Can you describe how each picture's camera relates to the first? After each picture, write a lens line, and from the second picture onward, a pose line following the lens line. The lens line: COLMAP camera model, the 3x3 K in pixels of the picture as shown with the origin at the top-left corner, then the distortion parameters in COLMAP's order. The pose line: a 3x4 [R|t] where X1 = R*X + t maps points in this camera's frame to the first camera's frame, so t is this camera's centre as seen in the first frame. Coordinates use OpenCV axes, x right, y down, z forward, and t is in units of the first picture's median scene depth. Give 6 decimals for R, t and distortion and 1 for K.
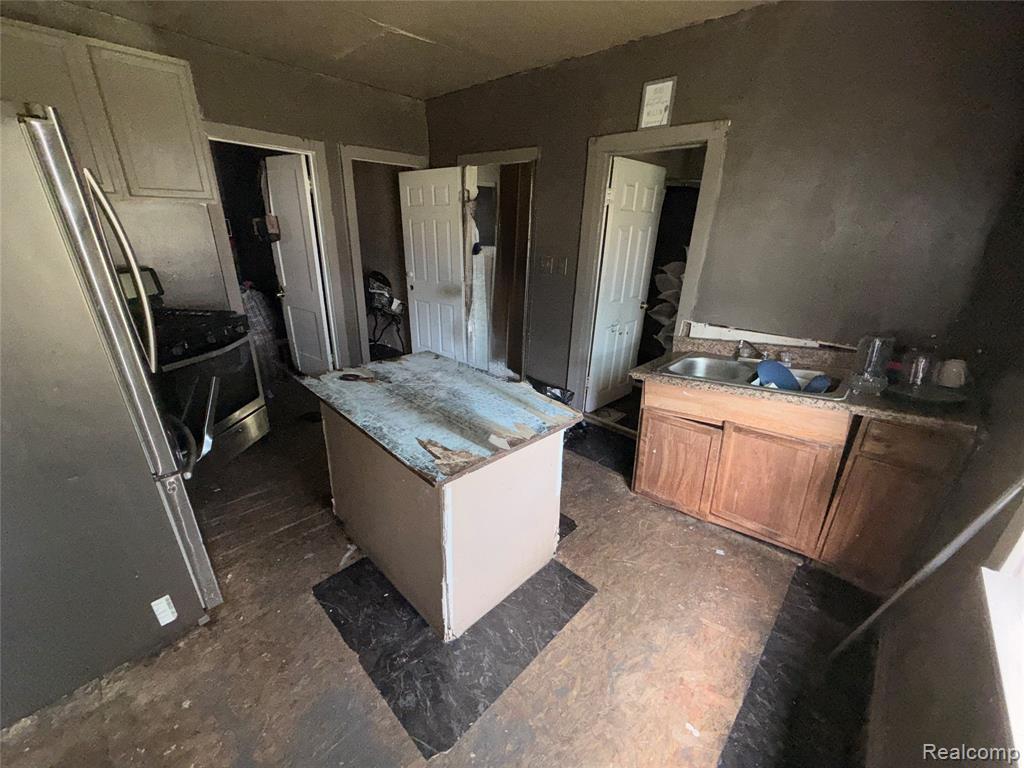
lens RADIAL K [[407.6, 0, 512.6], [0, 407.6, 385.0], [0, 0, 1]] dist [-0.000279, 0.000009]
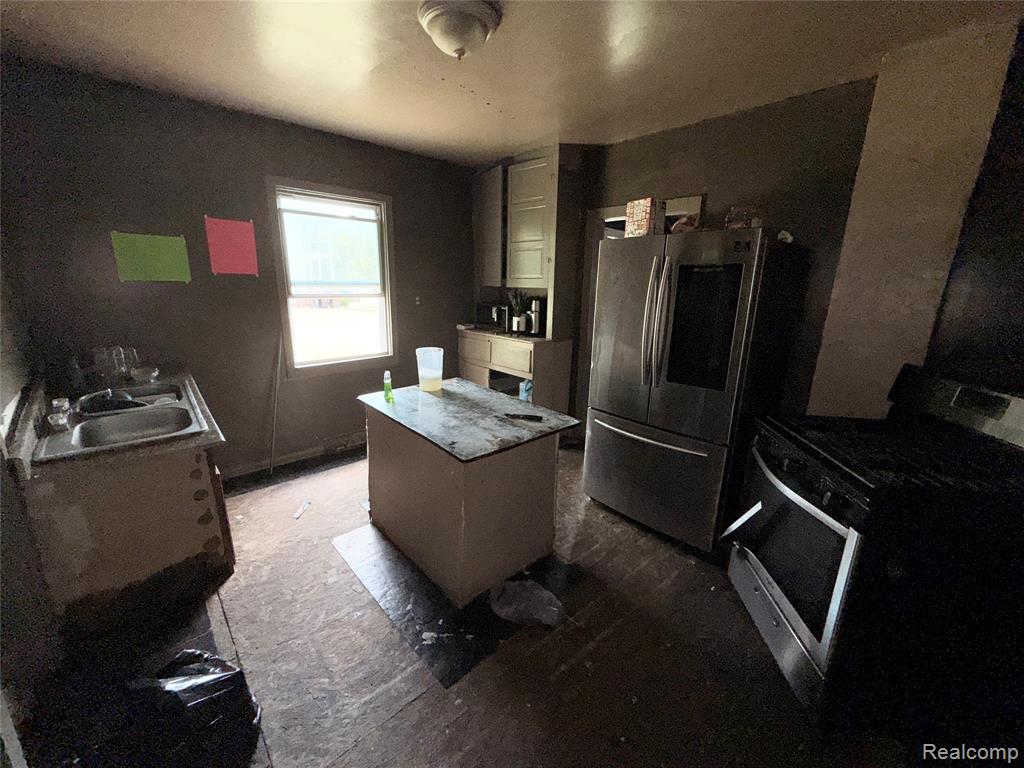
lens RADIAL K [[407.6, 0, 509.7], [0, 407.6, 381.6], [0, 0, 1]] dist [-0.000279, 0.000009]
pose [[-0.996981, -0.061347, 0.047588, -0.380454], [-0.021704, 0.808705, 0.587814, -0.732733], [-0.074545, 0.585007, -0.807595, 1.814858]]
